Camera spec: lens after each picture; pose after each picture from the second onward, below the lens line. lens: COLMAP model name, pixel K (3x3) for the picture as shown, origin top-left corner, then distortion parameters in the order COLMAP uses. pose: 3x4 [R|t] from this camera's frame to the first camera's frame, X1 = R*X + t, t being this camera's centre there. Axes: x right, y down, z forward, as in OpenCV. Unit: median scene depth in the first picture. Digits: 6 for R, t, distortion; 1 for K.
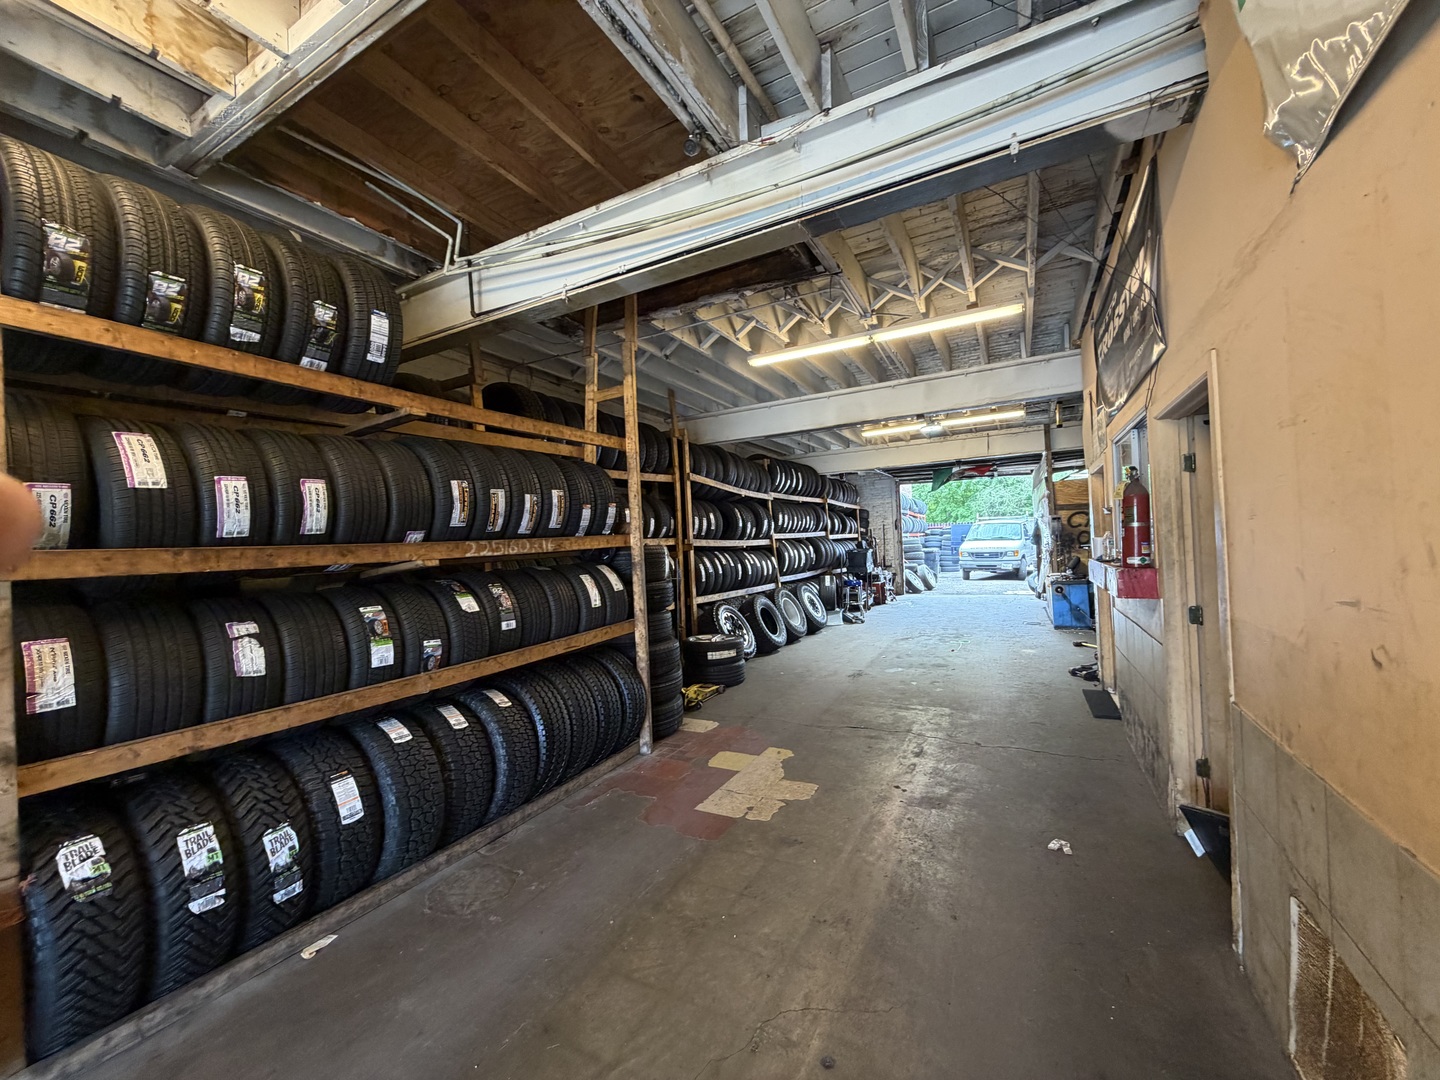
lens RADIAL K [[576.0, 0, 712.5], [0, 576.0, 542.4], [0, 0, 1]] dist [0.000714, 0.000331]
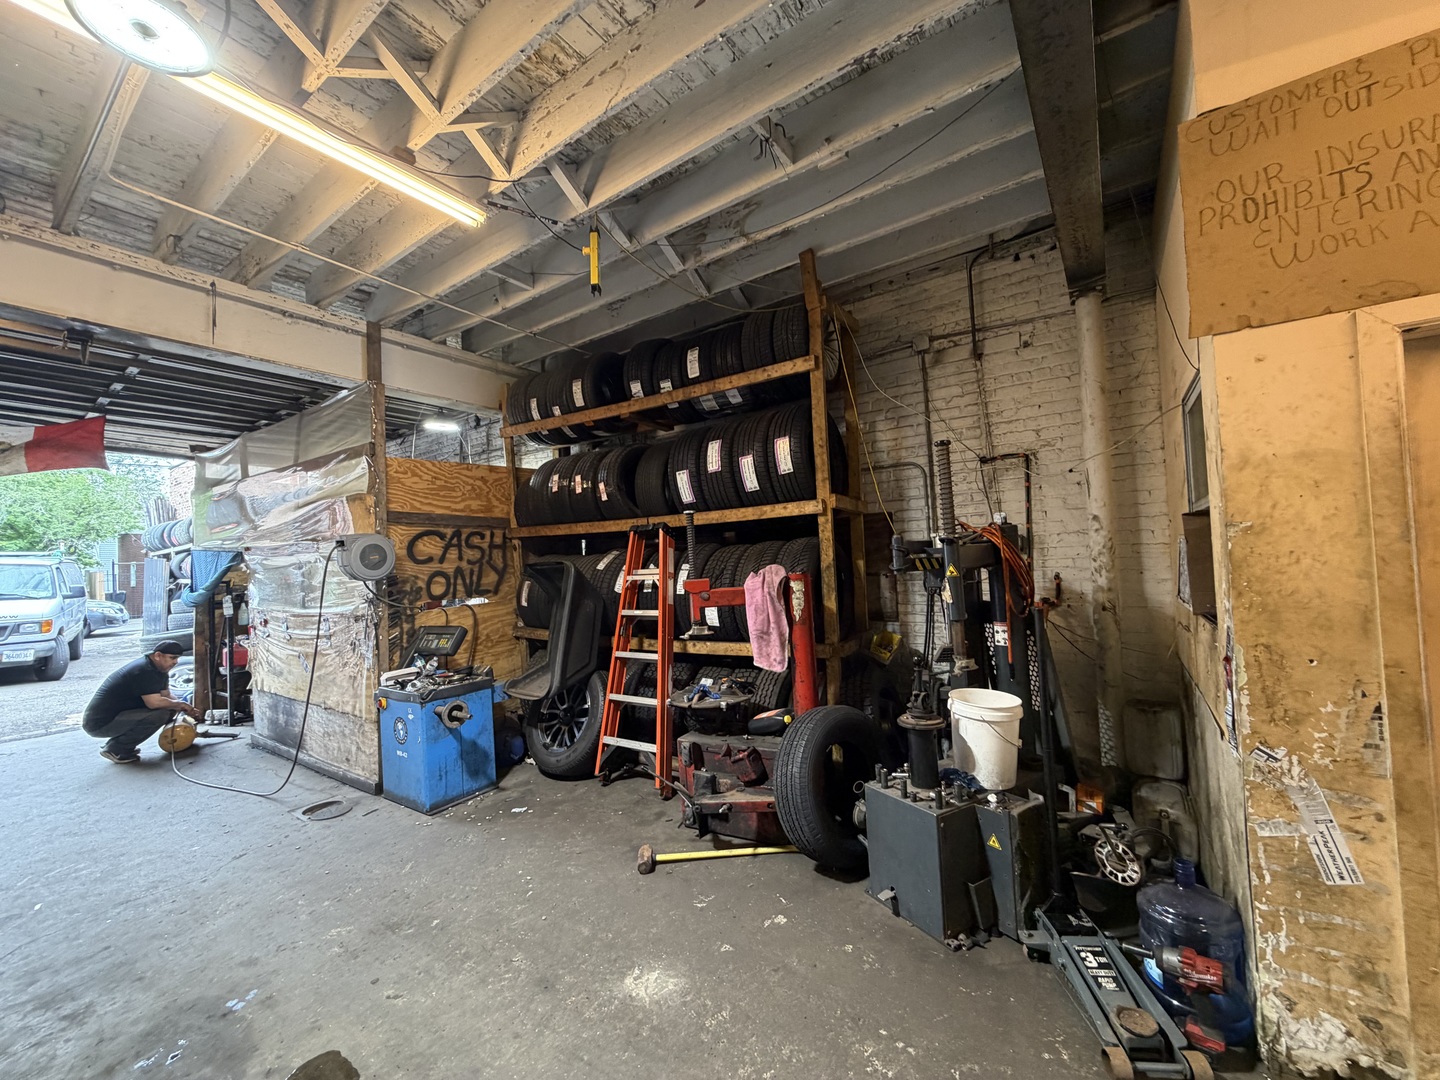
lens RADIAL K [[576.0, 0, 713.2], [0, 576.0, 534.3], [0, 0, 1]] dist [0.000714, 0.000331]
pose [[0.123622, 0.073444, 0.989608, 0.192194], [0.030762, 0.996494, -0.077798, -0.006560], [-0.991852, 0.040060, 0.120929, 0.696925]]
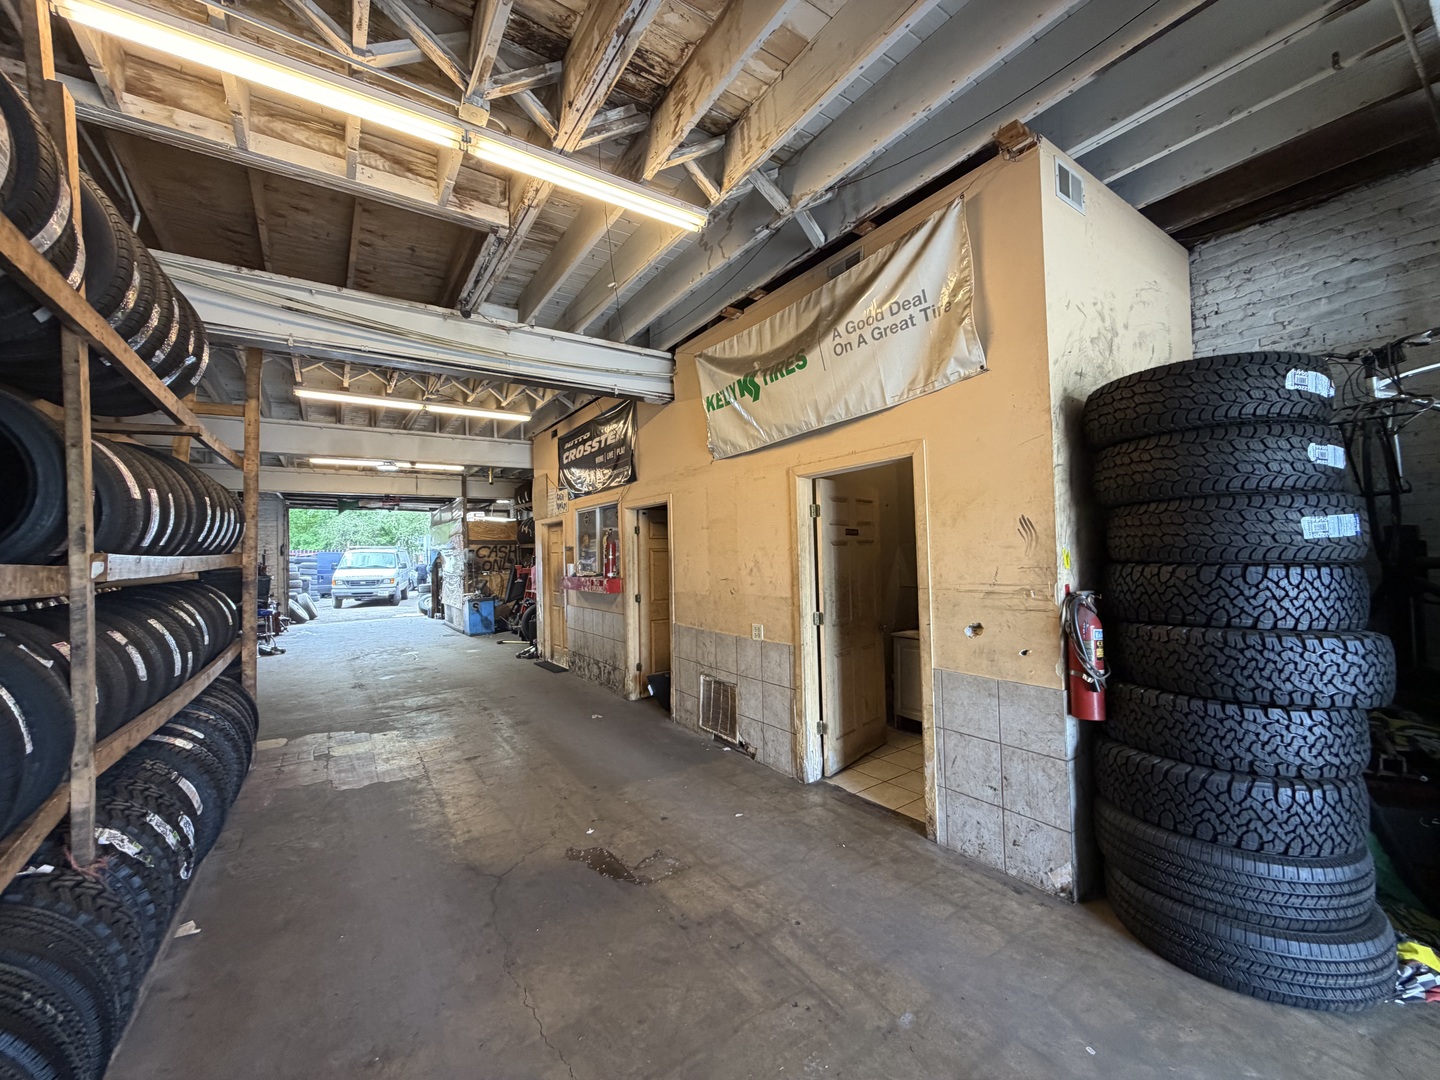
lens RADIAL K [[576.0, 0, 716.9], [0, 576.0, 541.0], [0, 0, 1]] dist [0.000714, 0.000331]
pose [[0.468325, 0.052576, 0.881990, -0.274611], [-0.003561, 0.998332, -0.057620, 0.008625], [-0.883549, 0.023844, 0.467732, -0.088189]]
